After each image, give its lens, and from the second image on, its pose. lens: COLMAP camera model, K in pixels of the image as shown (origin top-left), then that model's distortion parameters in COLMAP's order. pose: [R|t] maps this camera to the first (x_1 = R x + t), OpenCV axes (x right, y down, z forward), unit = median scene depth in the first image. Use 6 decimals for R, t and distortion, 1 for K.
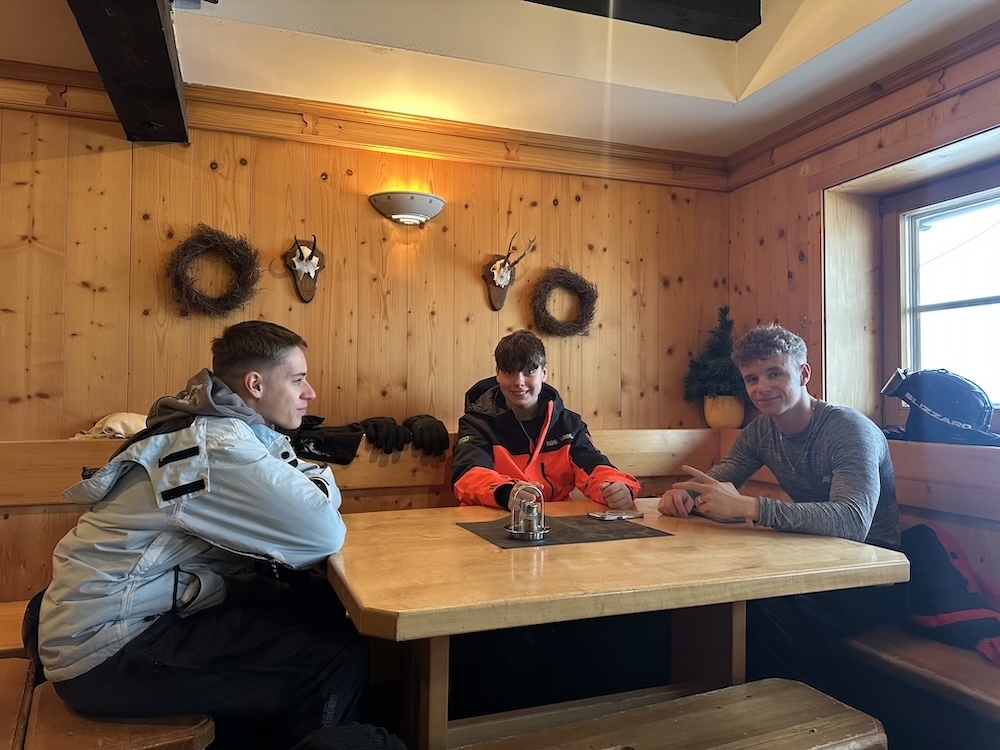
lens RADIAL K [[697.2, 0, 520.3], [0, 697.2, 376.3], [0, 0, 1]] dist [0.034537, -0.032752]
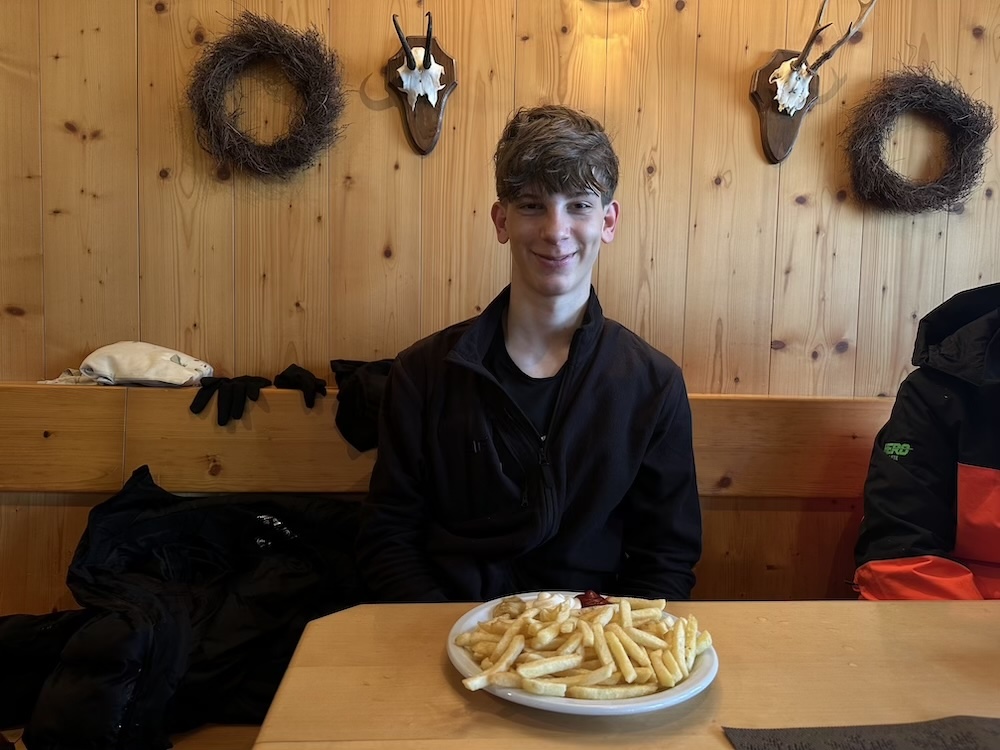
lens RADIAL K [[697.2, 0, 502.2], [0, 697.2, 376.2], [0, 0, 1]] dist [0.034537, -0.032752]
pose [[0.948604, 0.034327, -0.314597, -0.064389], [-0.010402, 0.996945, 0.077415, 0.028400], [0.316293, -0.070164, 0.946063, 0.479709]]
